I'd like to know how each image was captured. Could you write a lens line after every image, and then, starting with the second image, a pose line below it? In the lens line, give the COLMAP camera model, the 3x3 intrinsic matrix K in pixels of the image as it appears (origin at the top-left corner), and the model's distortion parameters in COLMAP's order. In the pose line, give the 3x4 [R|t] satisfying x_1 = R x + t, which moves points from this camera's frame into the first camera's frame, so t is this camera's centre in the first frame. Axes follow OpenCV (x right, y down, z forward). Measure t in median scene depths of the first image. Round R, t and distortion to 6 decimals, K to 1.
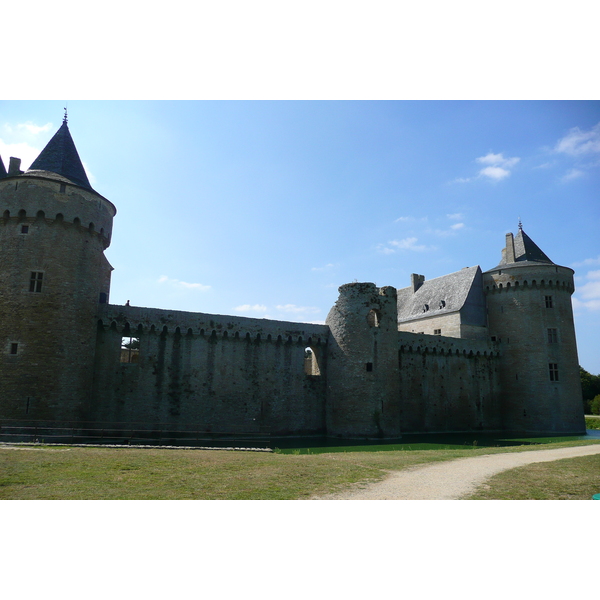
lens RADIAL K [[486.7, 0, 300.0], [0, 486.7, 299.8], [0, 0, 1]] dist [-0.000263, 0.005919]
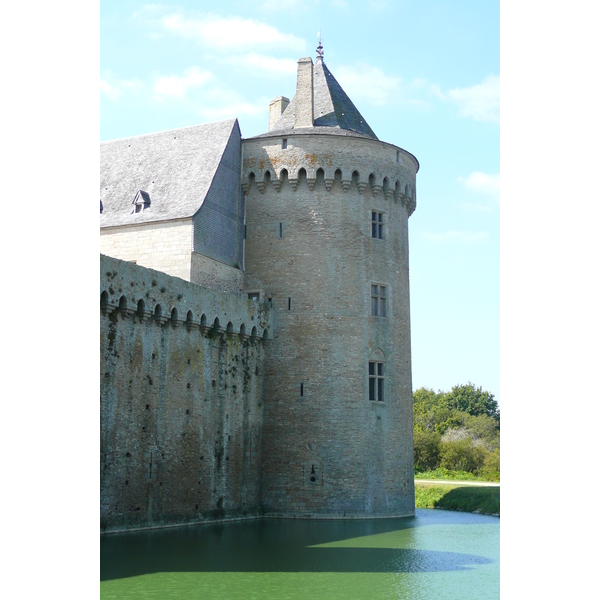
lens RADIAL K [[946.5, 0, 300.2], [0, 946.5, 300.3], [0, 0, 1]] dist [0.076895, 0.000000]
pose [[0.829924, 0.090648, 0.550463, -0.016799], [-0.116564, 0.993108, 0.012202, 0.071185], [-0.545564, -0.074291, 0.834770, 0.315844]]
